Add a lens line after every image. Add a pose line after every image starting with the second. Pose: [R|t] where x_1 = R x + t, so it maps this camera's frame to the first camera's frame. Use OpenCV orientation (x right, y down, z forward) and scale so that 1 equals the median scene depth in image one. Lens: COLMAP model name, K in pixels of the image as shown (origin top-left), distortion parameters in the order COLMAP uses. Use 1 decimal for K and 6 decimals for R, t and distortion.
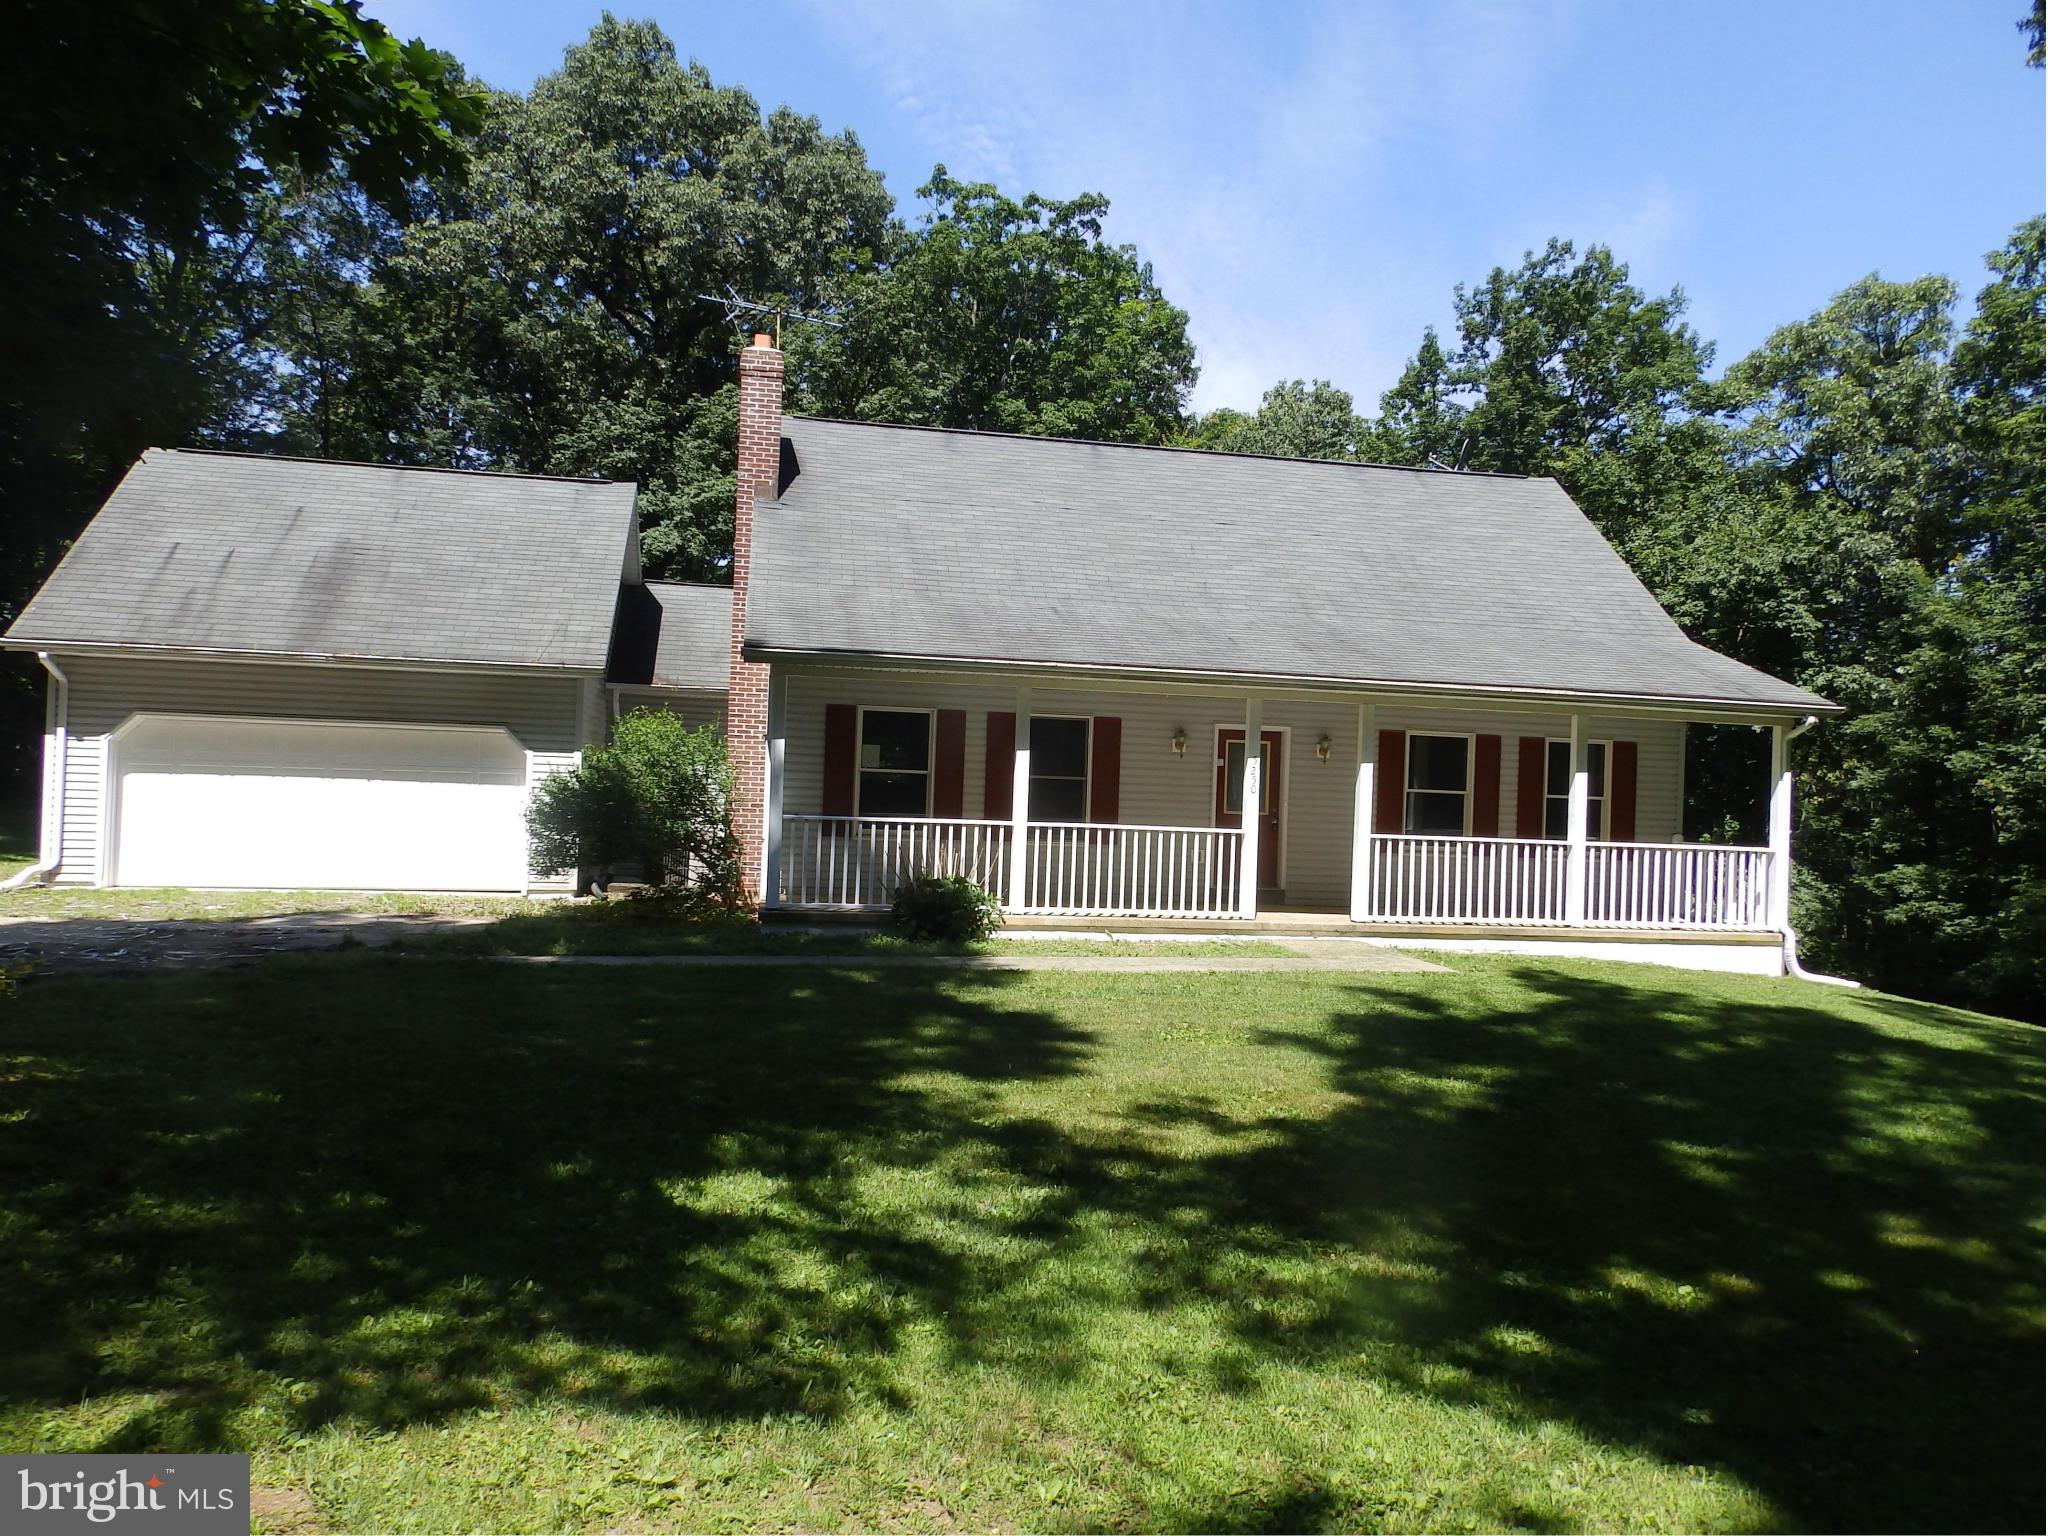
lens RADIAL K [[1399.9, 0, 1024.0], [0, 1399.9, 768.0], [0, 0, 1]] dist [0.023595, 0.000006]
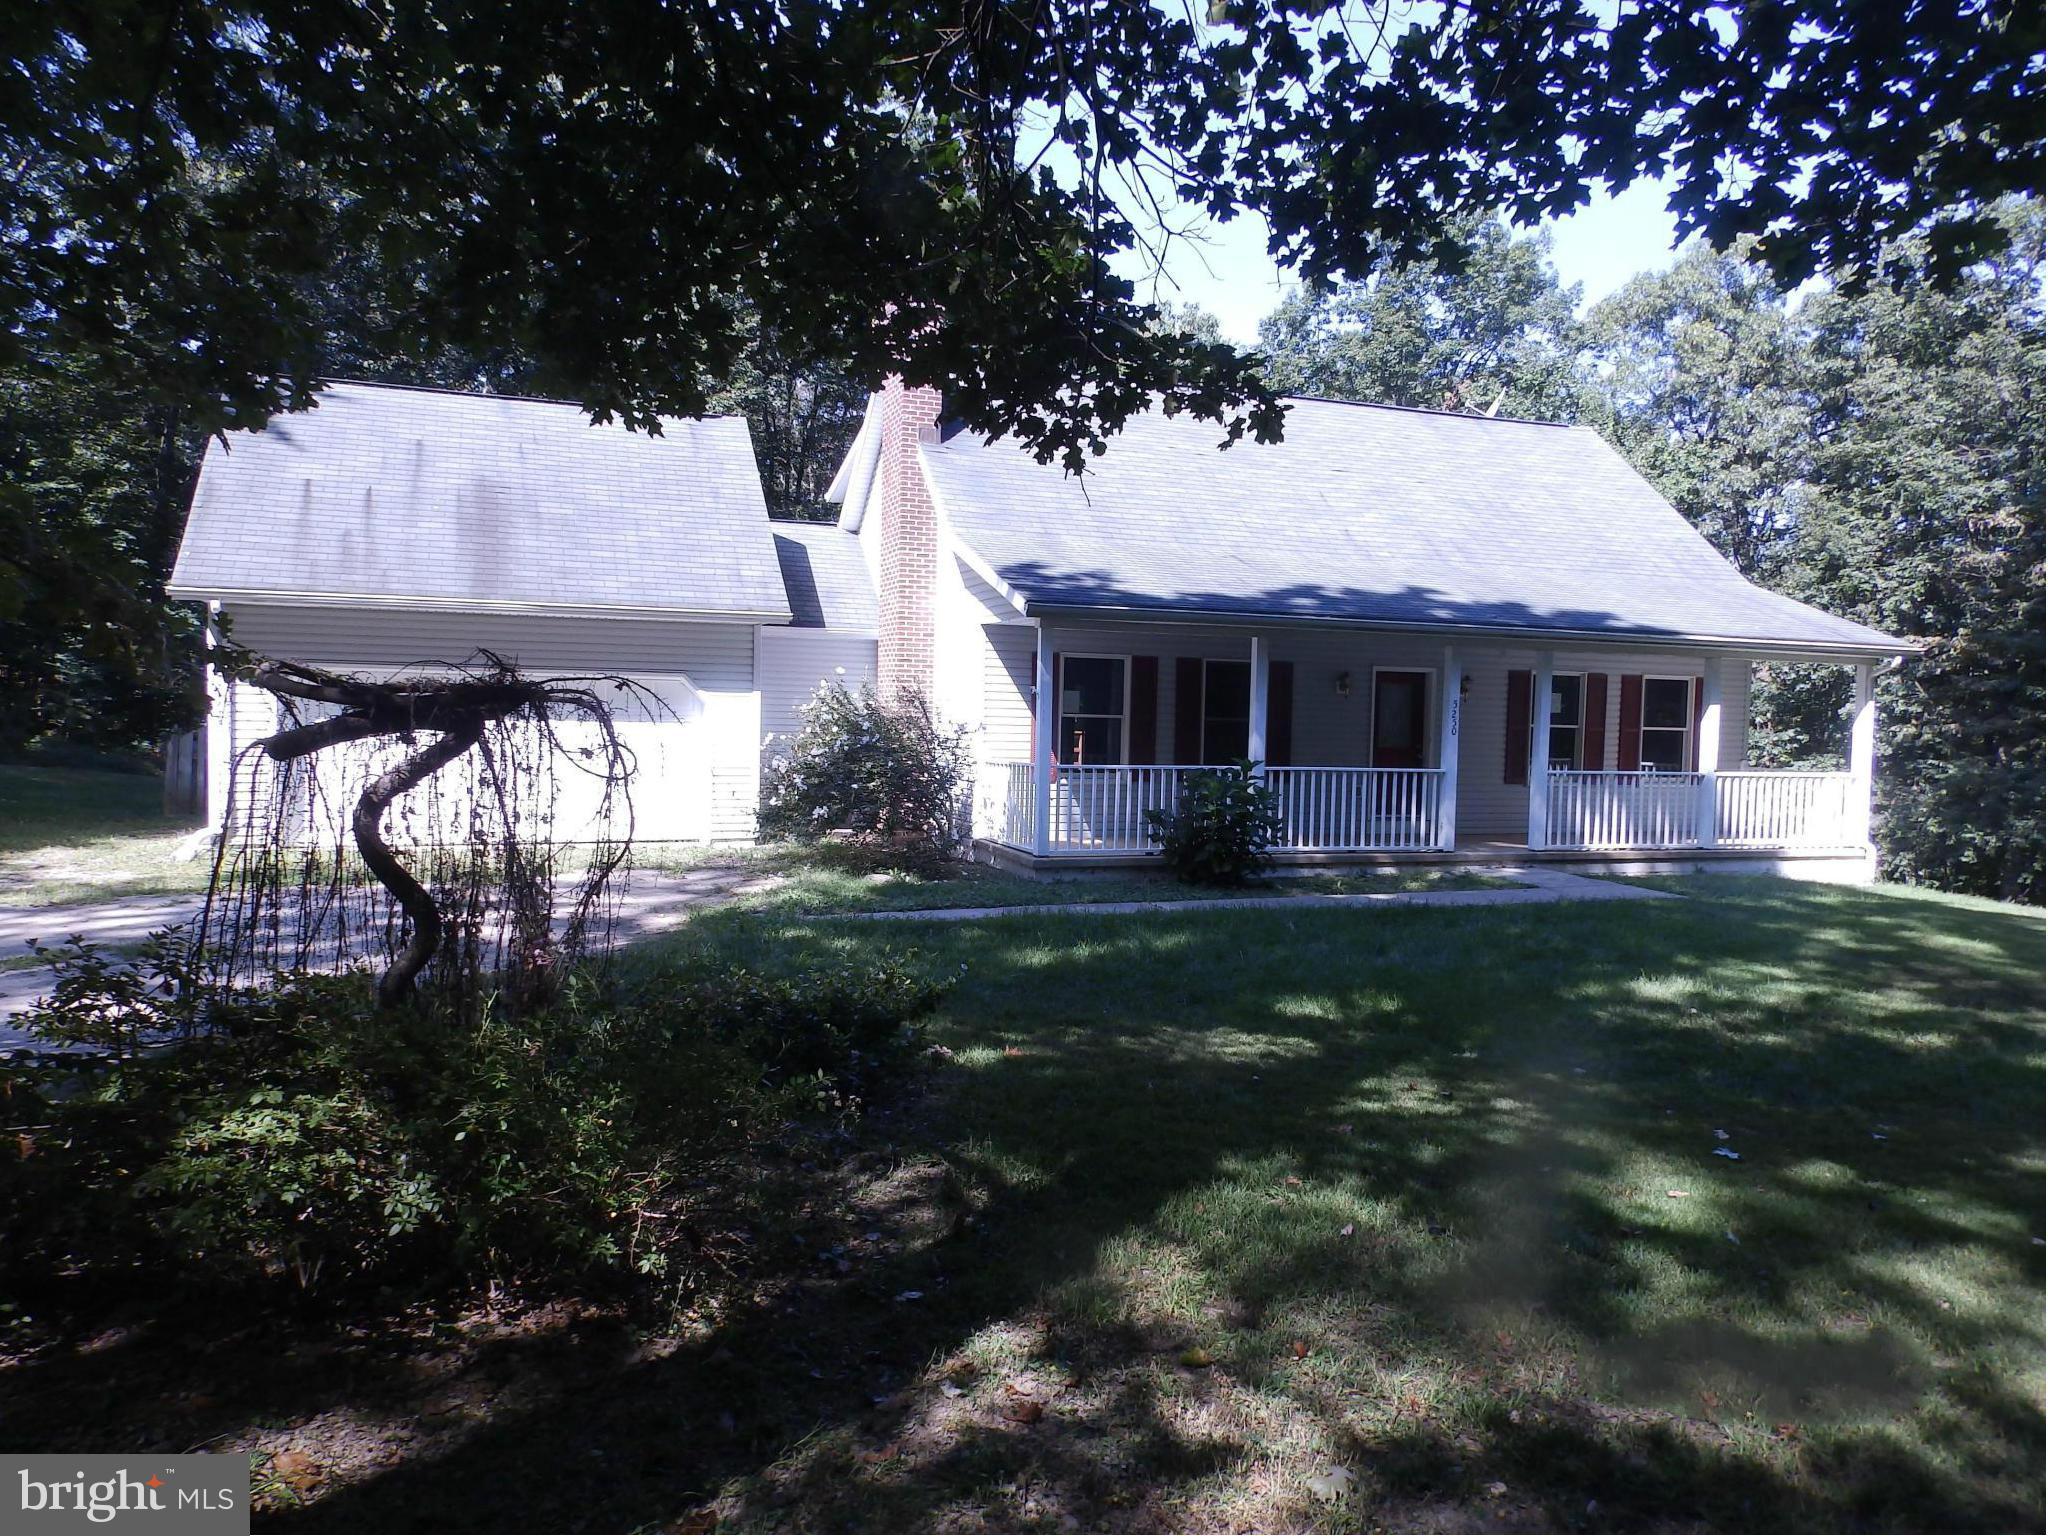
lens RADIAL K [[1487.4, 0, 1024.0], [0, 1487.4, 768.0], [0, 0, 1]] dist [0.004055, -0.000056]
pose [[0.984975, -0.019400, 0.171602, -0.314564], [0.011333, 0.998789, 0.047867, -0.012157], [-0.172323, -0.045203, 0.984003, -0.051950]]
